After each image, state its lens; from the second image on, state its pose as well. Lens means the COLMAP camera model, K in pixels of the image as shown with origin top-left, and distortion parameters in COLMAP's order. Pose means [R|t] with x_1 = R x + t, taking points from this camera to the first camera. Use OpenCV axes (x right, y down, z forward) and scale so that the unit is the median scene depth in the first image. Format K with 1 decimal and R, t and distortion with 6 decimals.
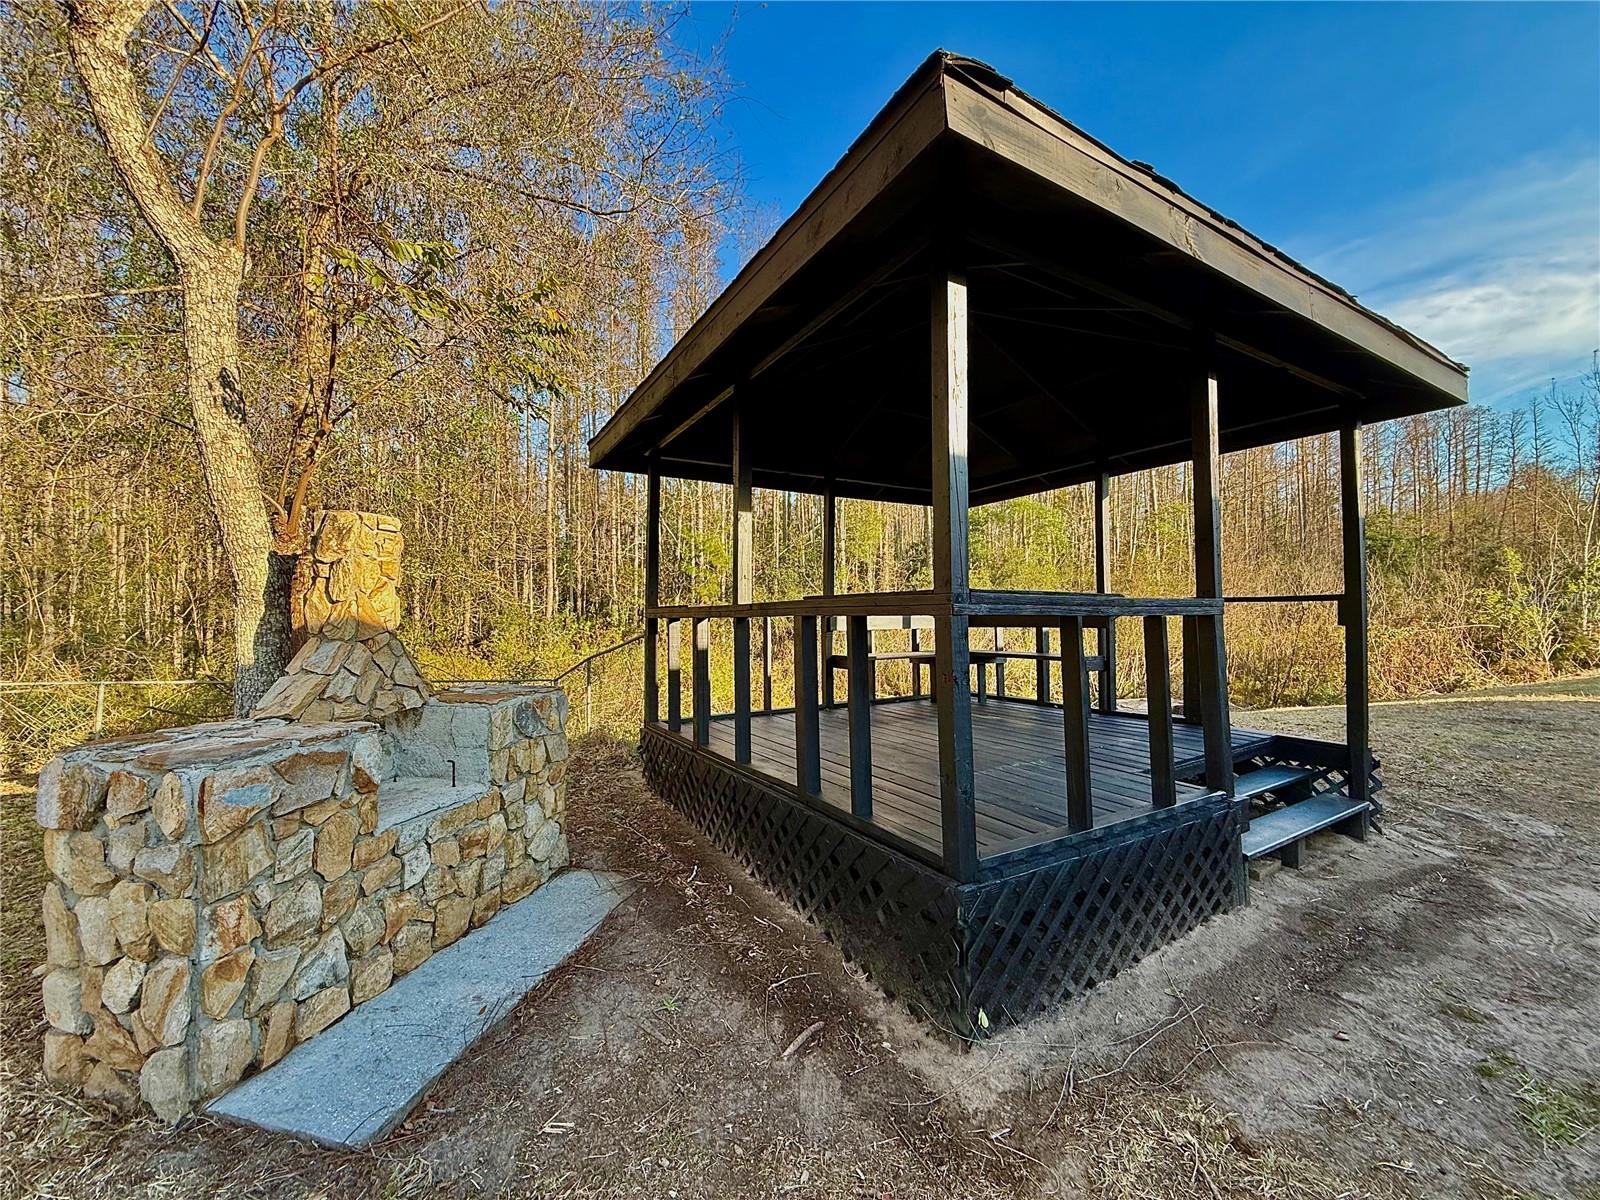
lens RADIAL K [[630.2, 0, 802.5], [0, 630.2, 598.5], [0, 0, 1]] dist [-0.009749, 0.002097]
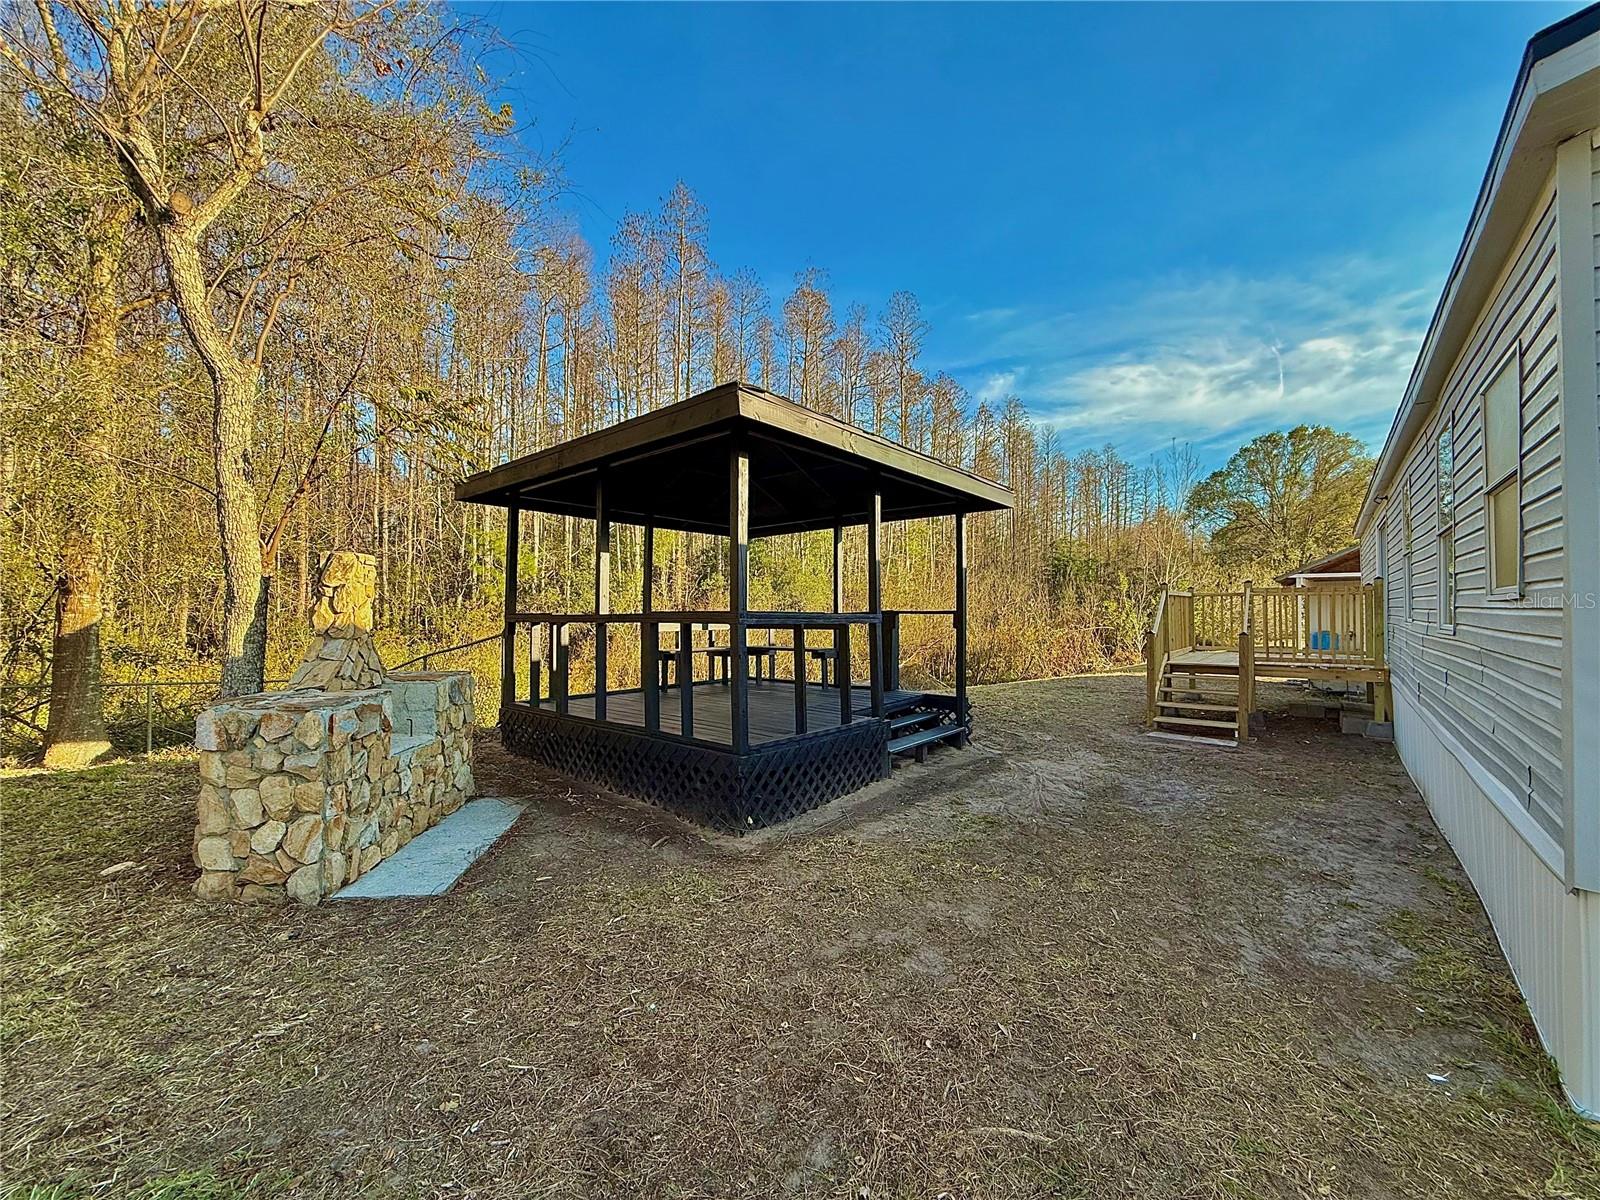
lens RADIAL K [[630.2, 0, 795.9], [0, 630.2, 599.2], [0, 0, 1]] dist [-0.009749, 0.002097]
pose [[0.948201, 0.015840, 0.317276, -0.175405], [-0.015868, 0.999871, -0.002494, -0.040146], [-0.317274, -0.002669, 0.948330, -0.744446]]
